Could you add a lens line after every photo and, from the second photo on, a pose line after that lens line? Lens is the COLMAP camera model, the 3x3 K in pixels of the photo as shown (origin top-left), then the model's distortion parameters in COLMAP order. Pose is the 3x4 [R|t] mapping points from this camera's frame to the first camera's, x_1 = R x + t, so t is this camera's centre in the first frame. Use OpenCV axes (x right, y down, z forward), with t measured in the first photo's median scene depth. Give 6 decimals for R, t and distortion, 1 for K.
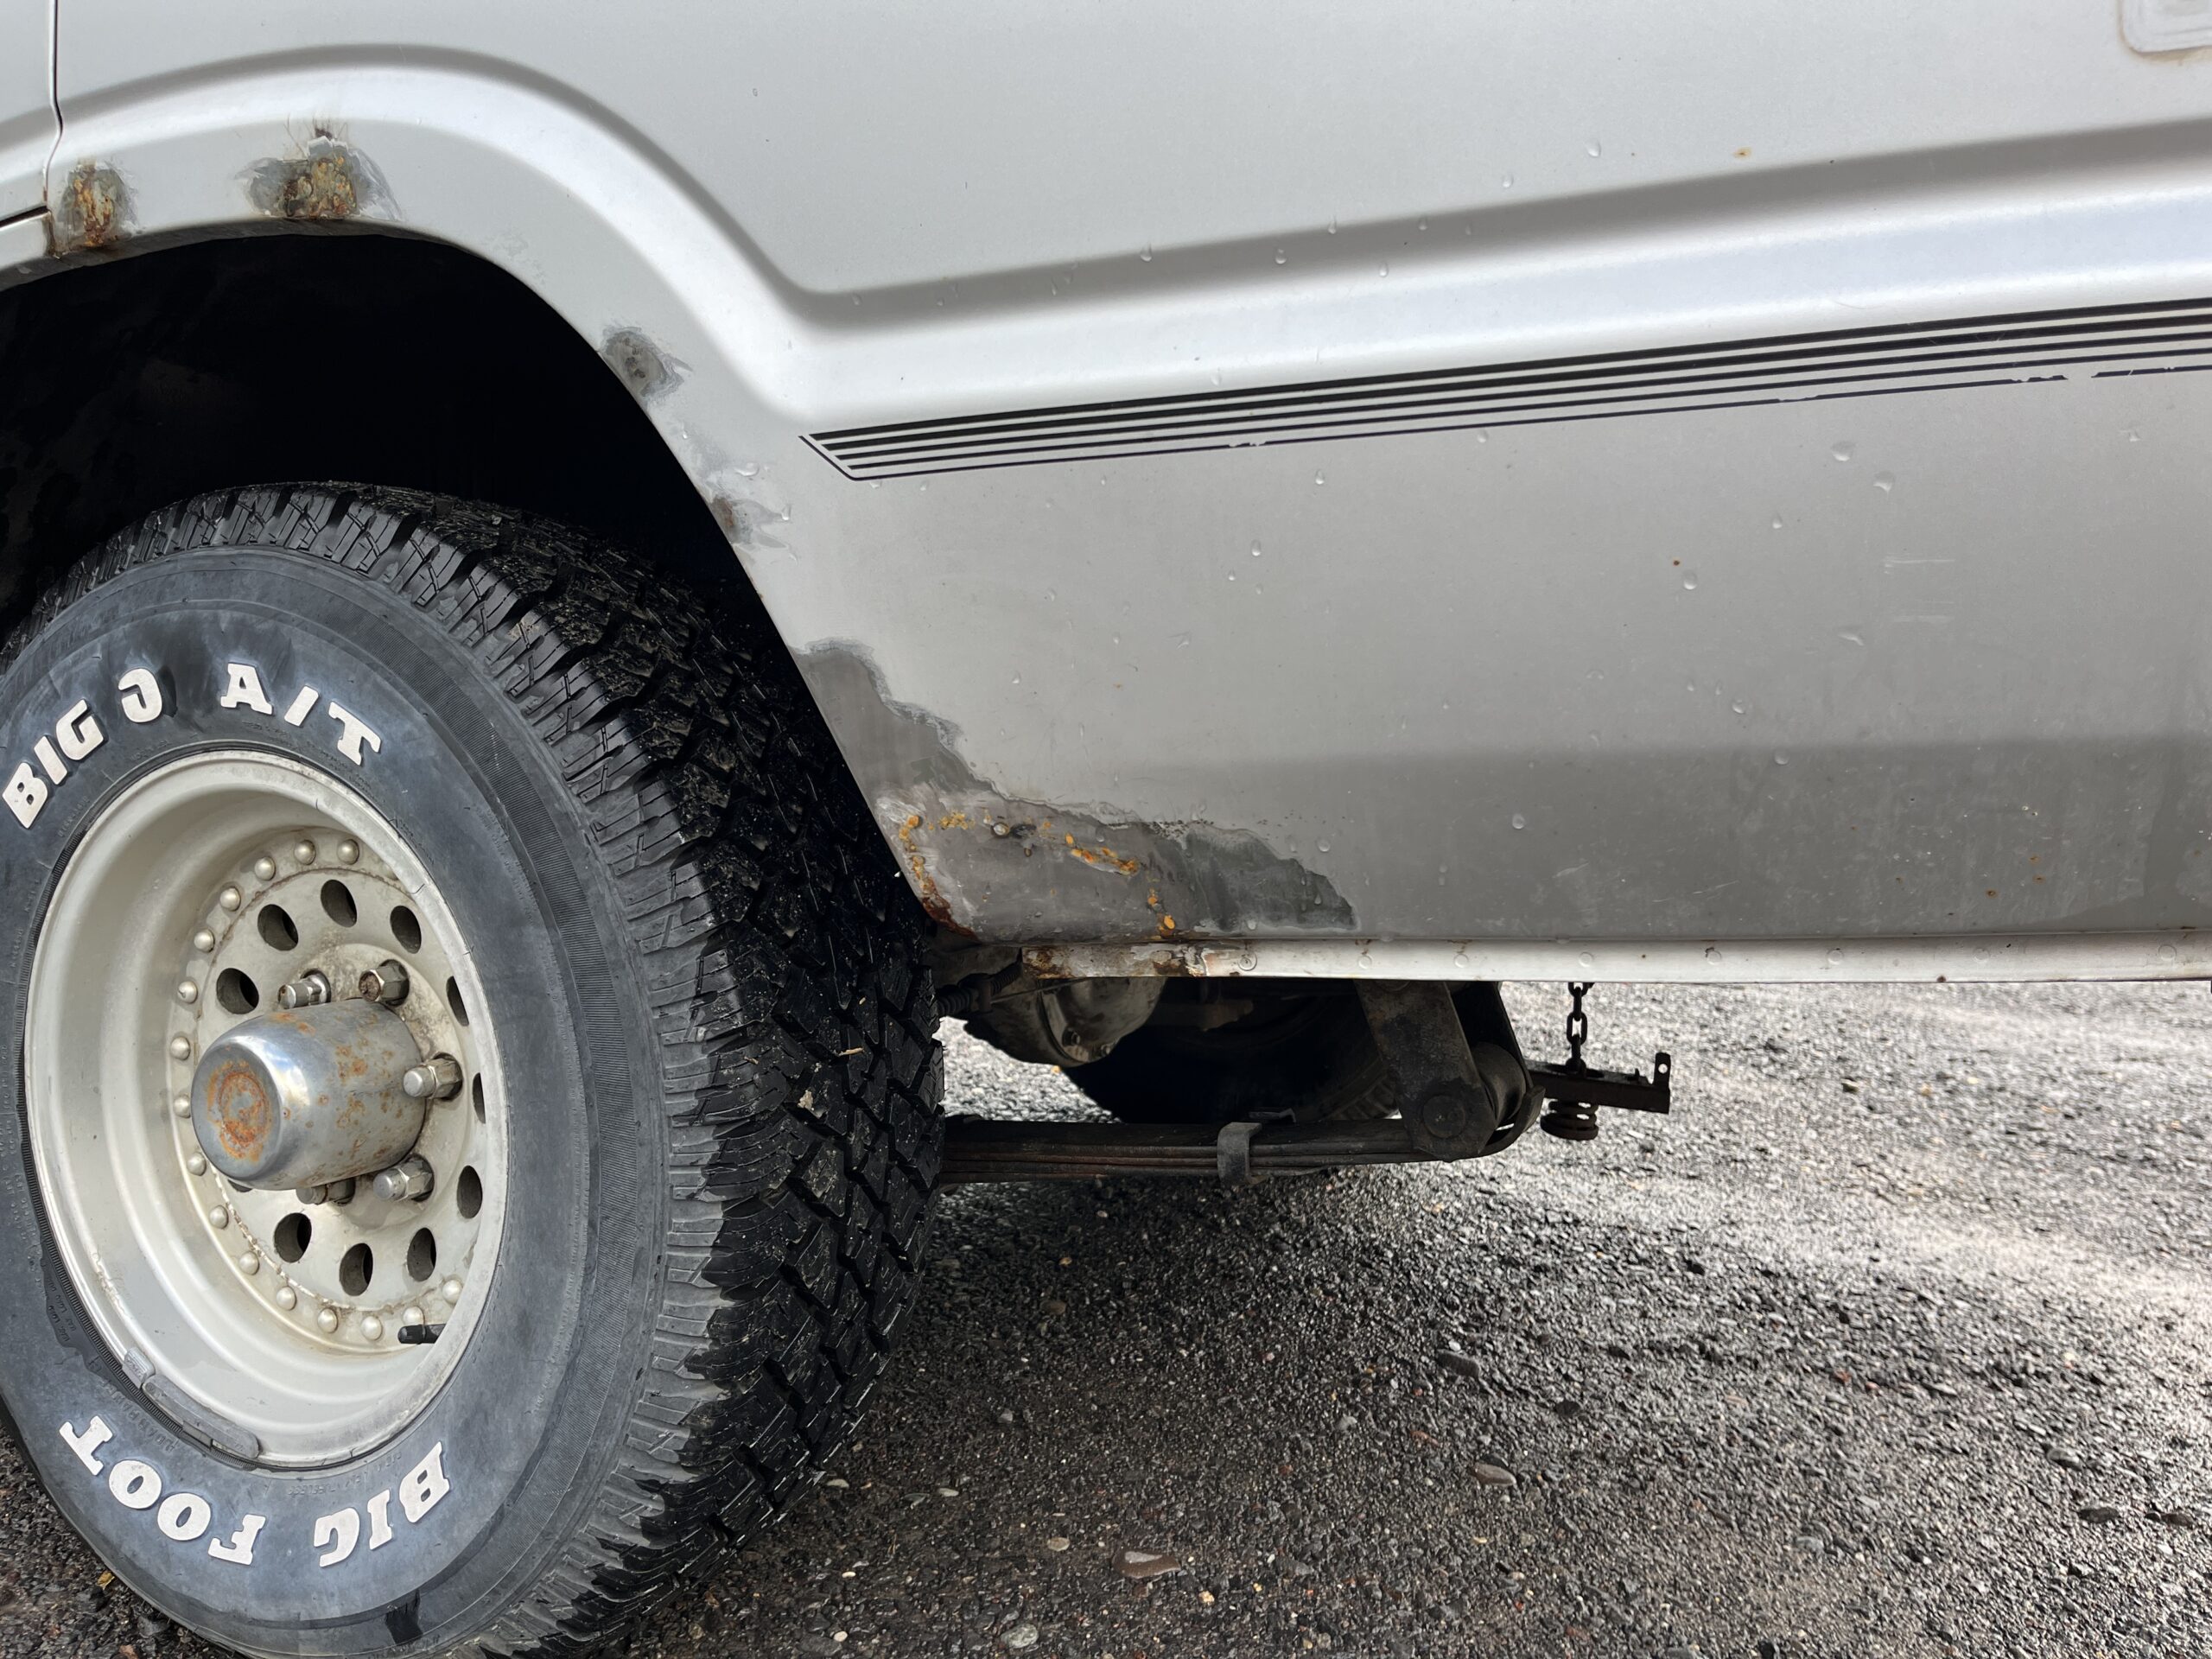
lens RADIAL K [[1657.6, 0, 1106.0], [0, 1657.6, 829.5], [0, 0, 1]] dist [0.081304, -0.114021]
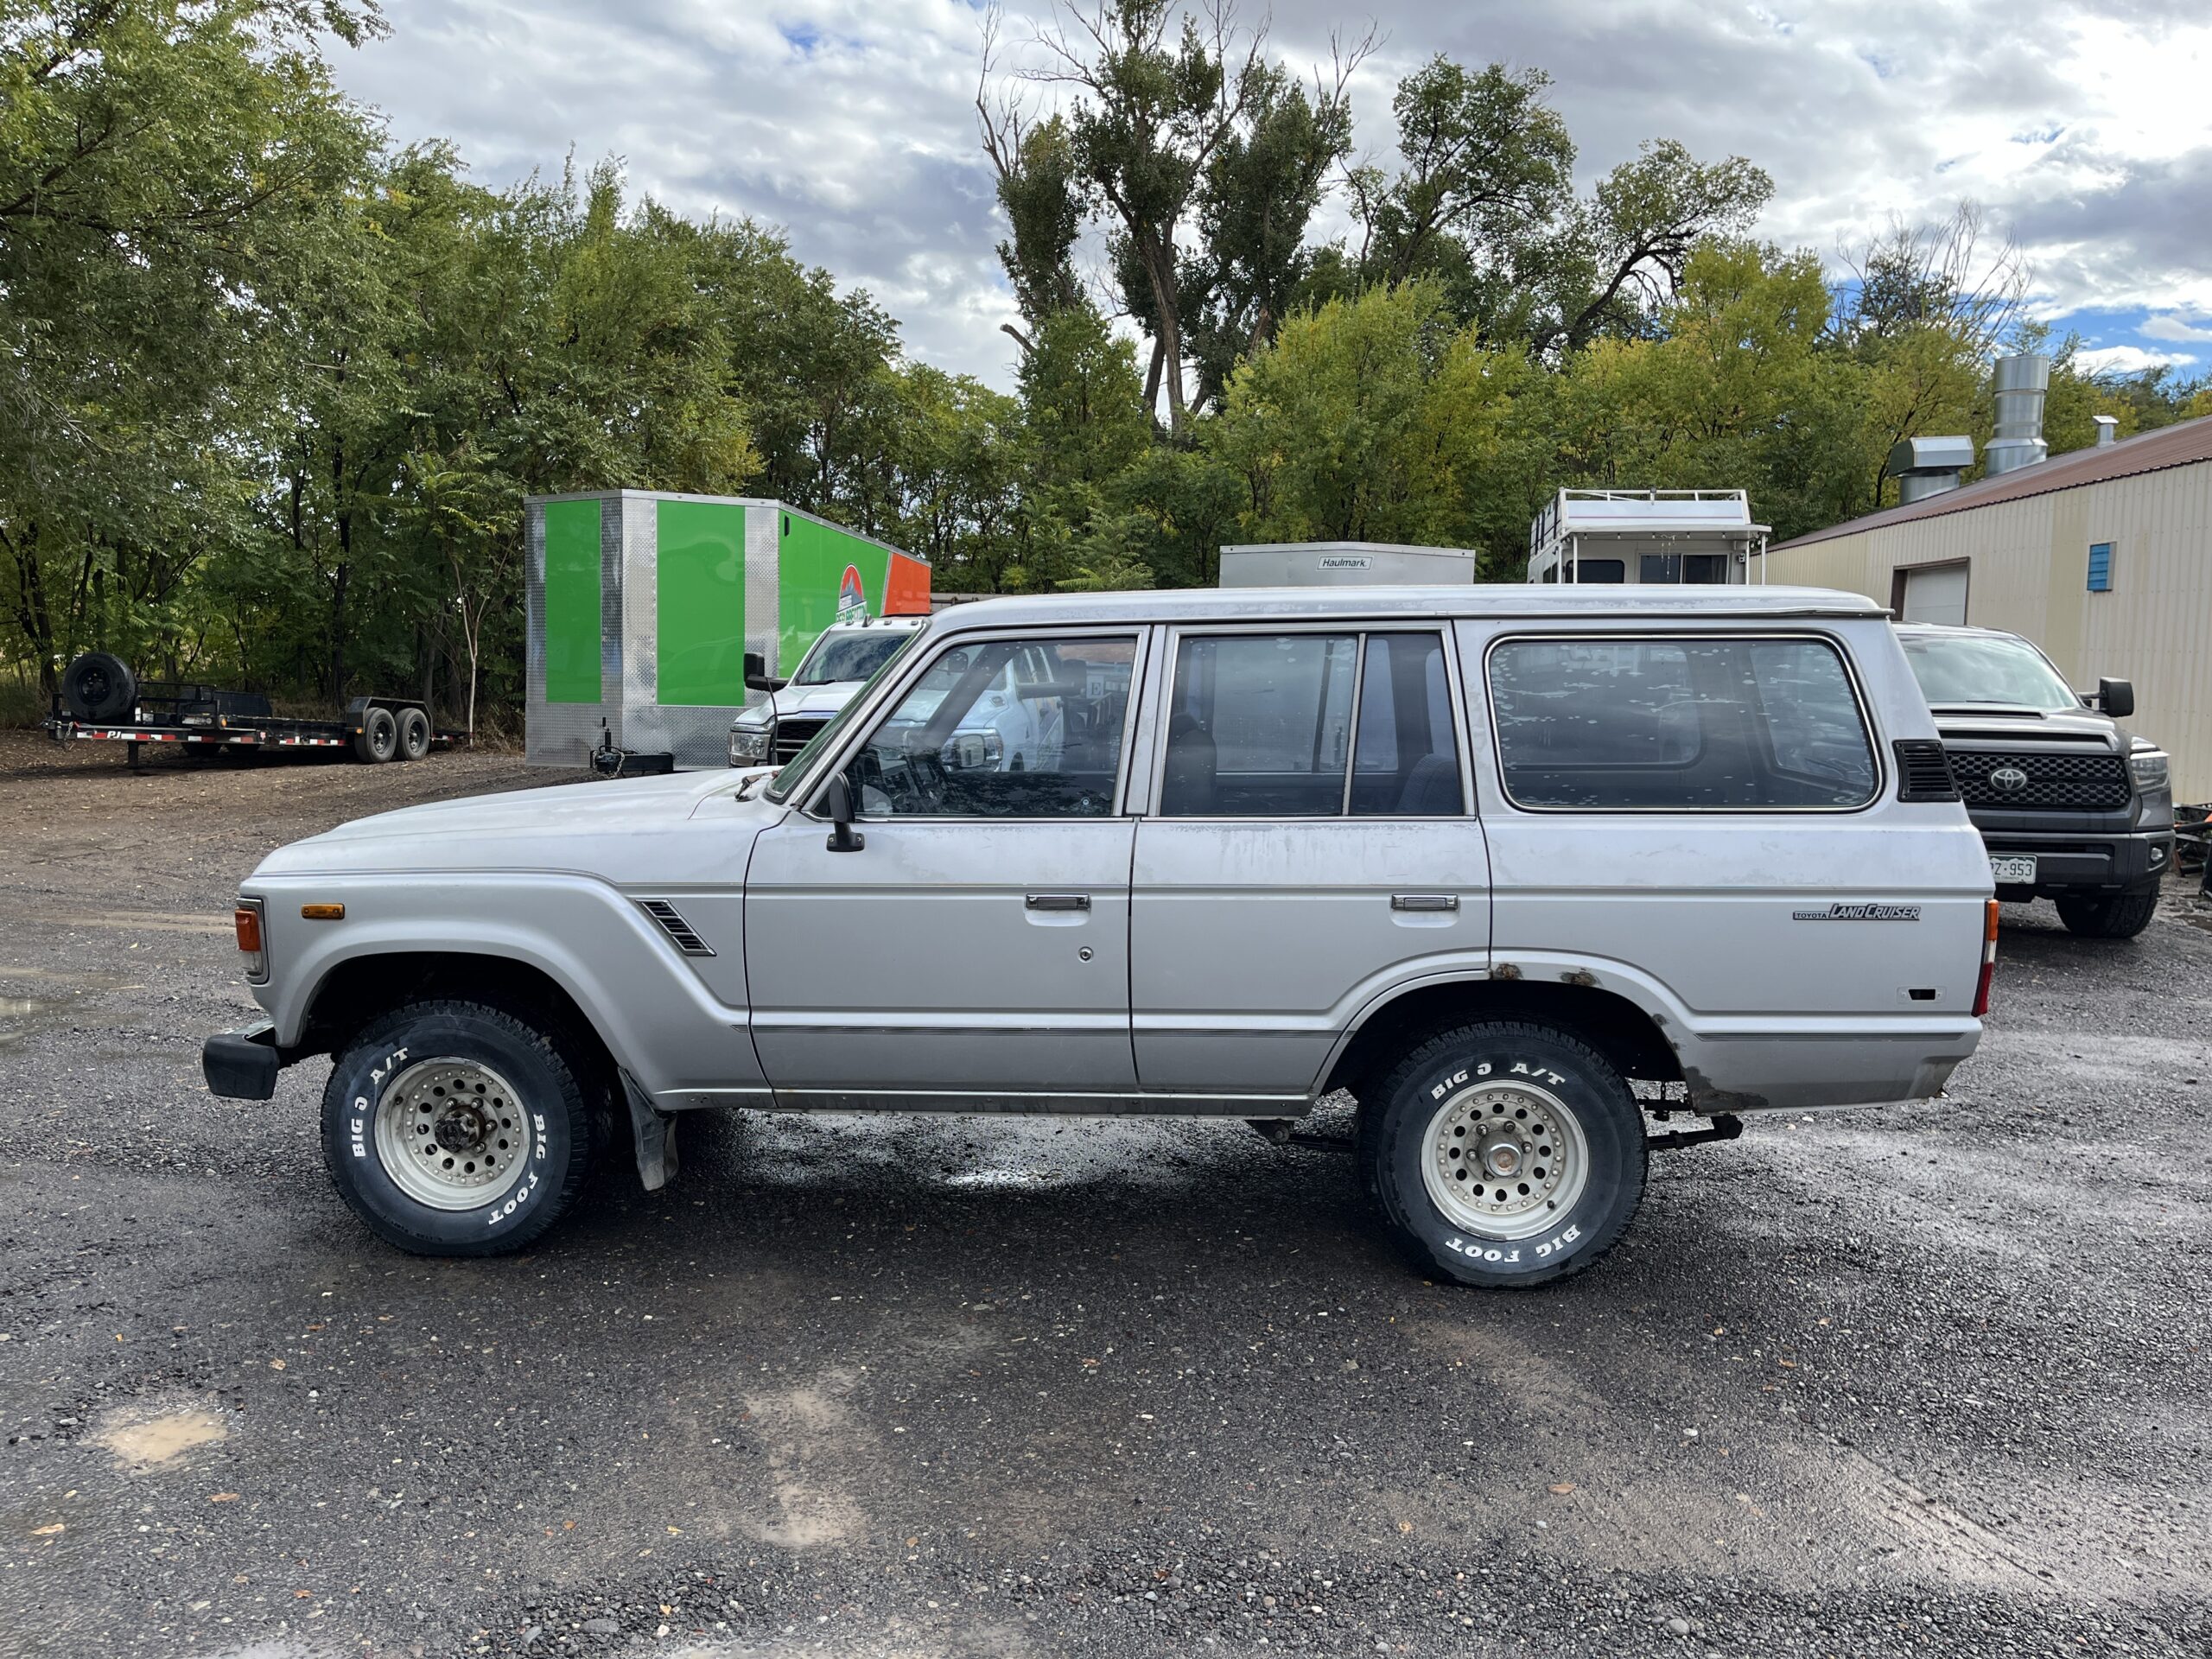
lens RADIAL K [[1700.1, 0, 1106.0], [0, 1700.1, 829.5], [0, 0, 1]] dist [0.078557, -0.137878]
pose [[0.926136, -0.054944, 0.373168, -3.321375], [0.034246, 0.997496, 0.061875, -1.078813], [-0.375633, -0.044525, 0.925698, -2.892299]]
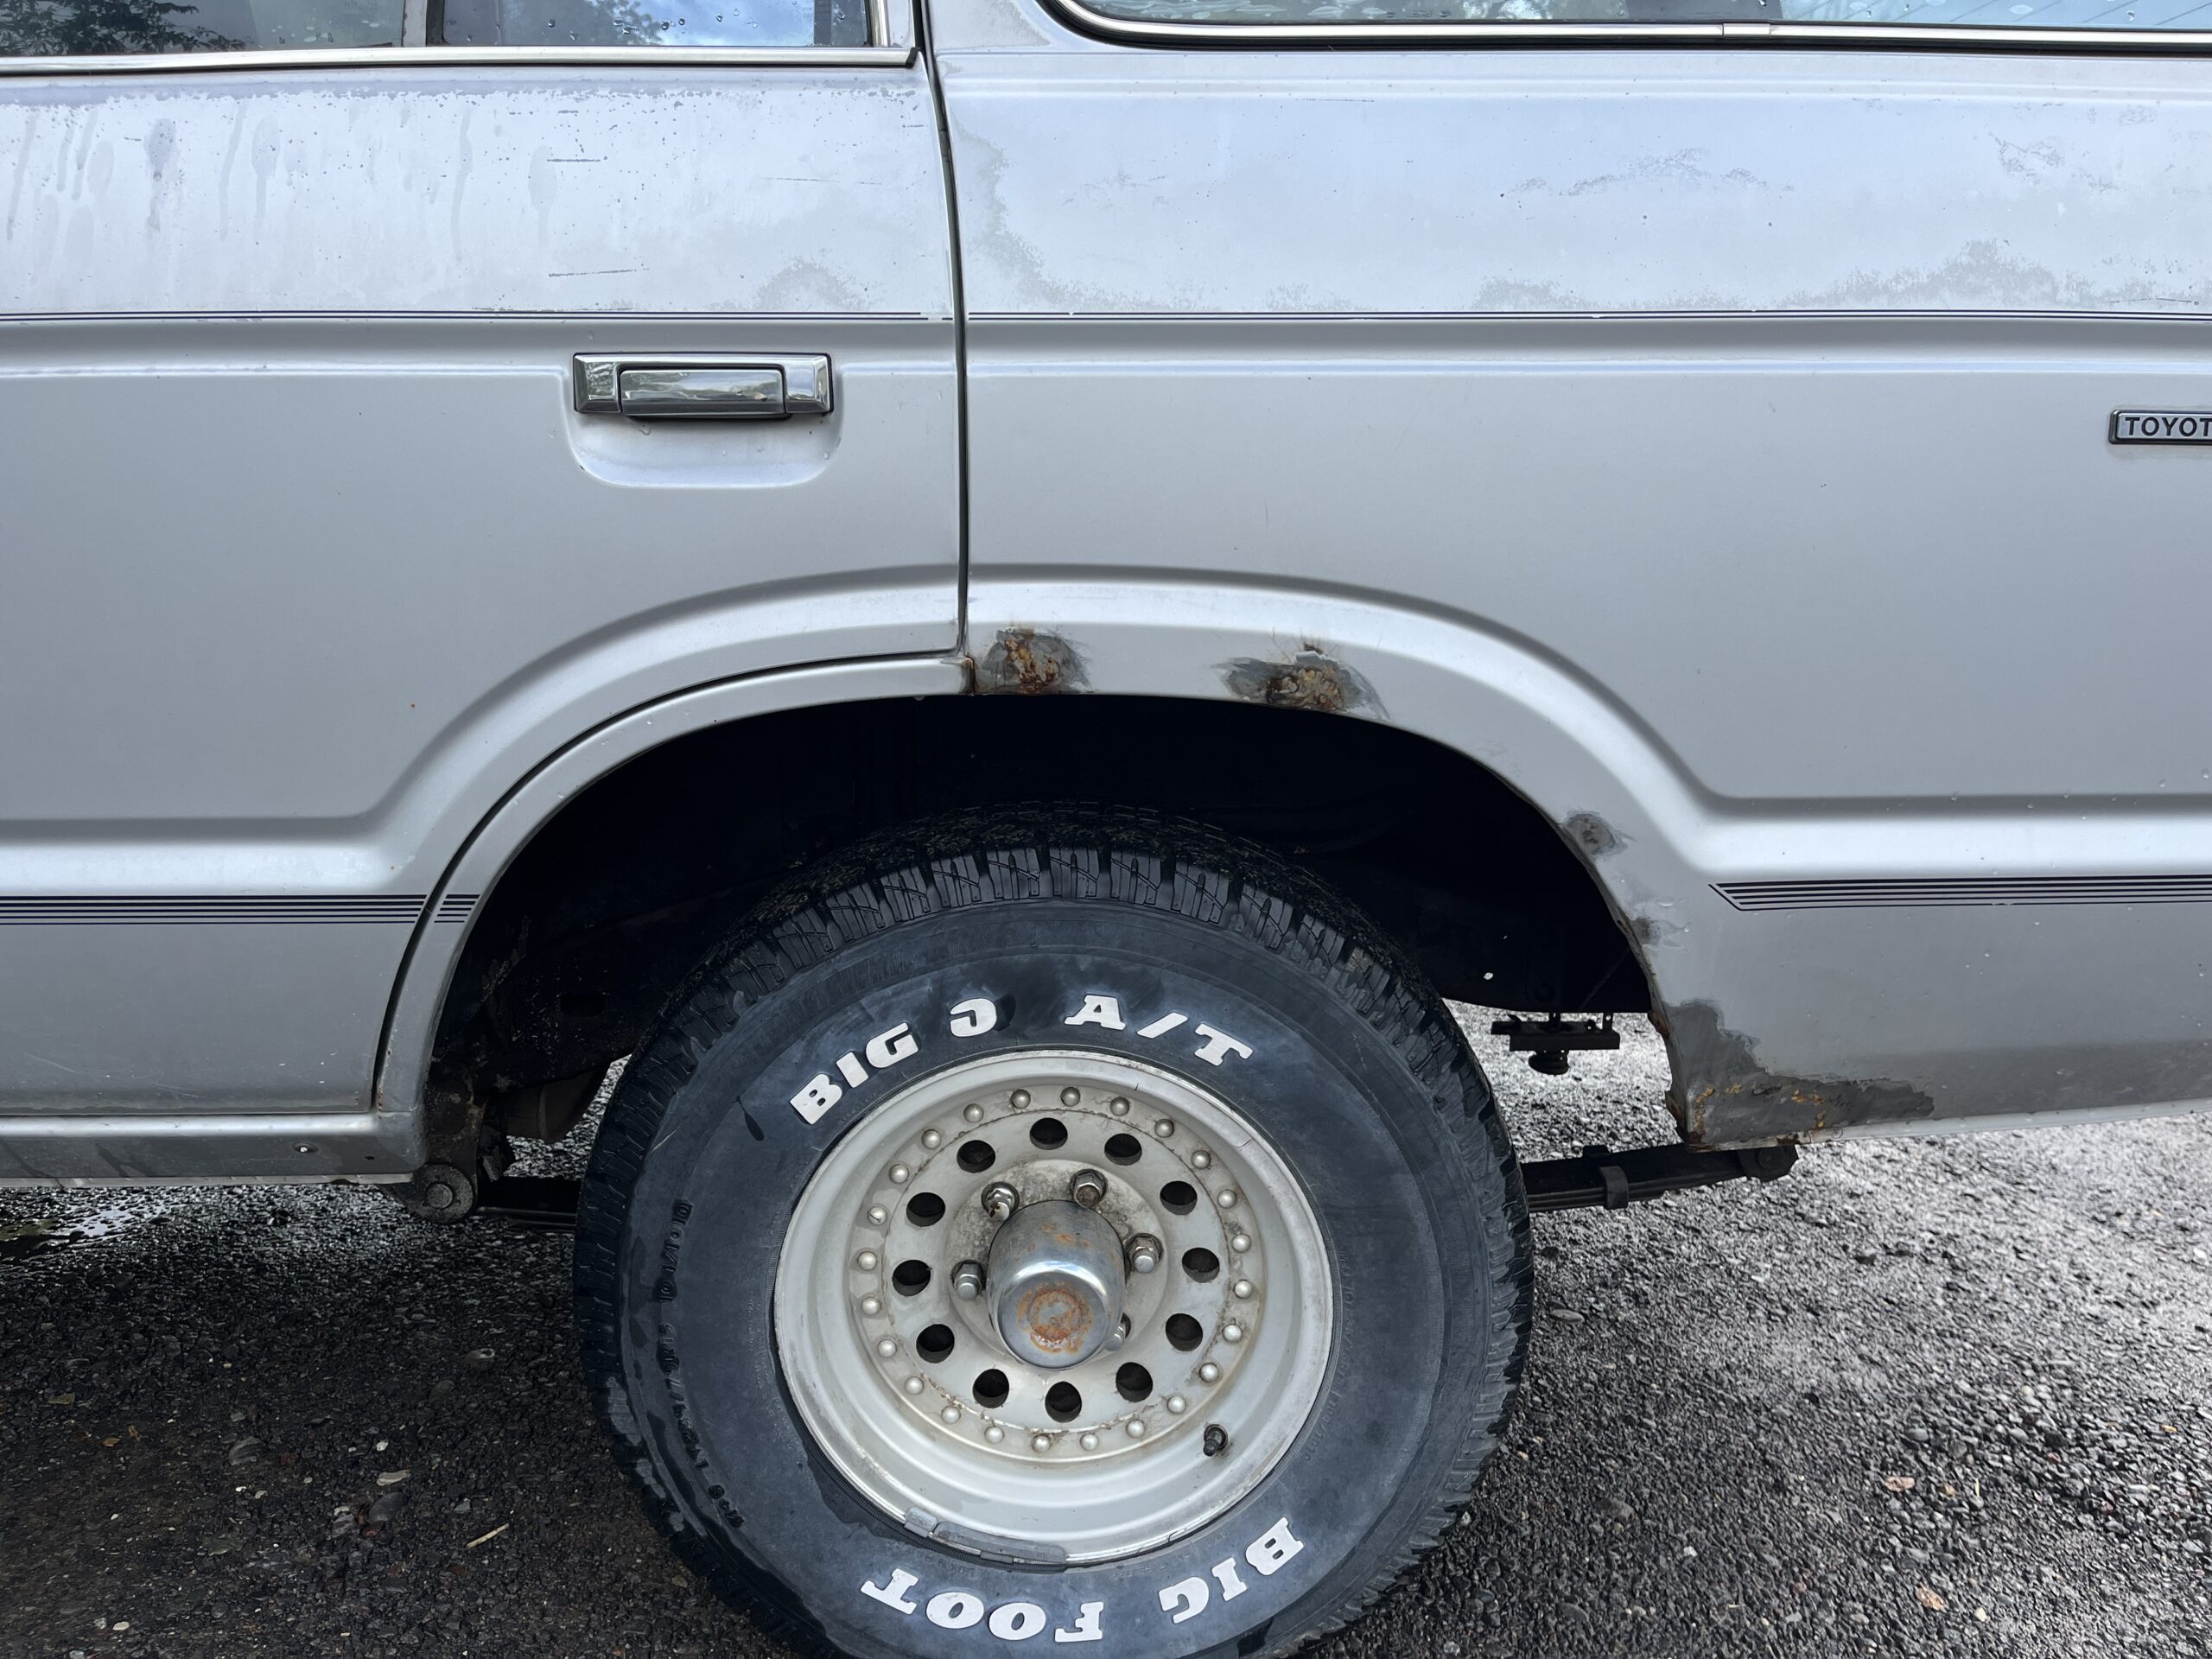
lens RADIAL K [[1700.1, 0, 1106.0], [0, 1700.1, 829.5], [0, 0, 1]] dist [0.078557, -0.137878]
pose [[0.892659, -0.106299, 0.438018, -1.090580], [0.031753, 0.984209, 0.174139, -0.458773], [-0.449612, -0.141538, 0.881939, -0.126245]]
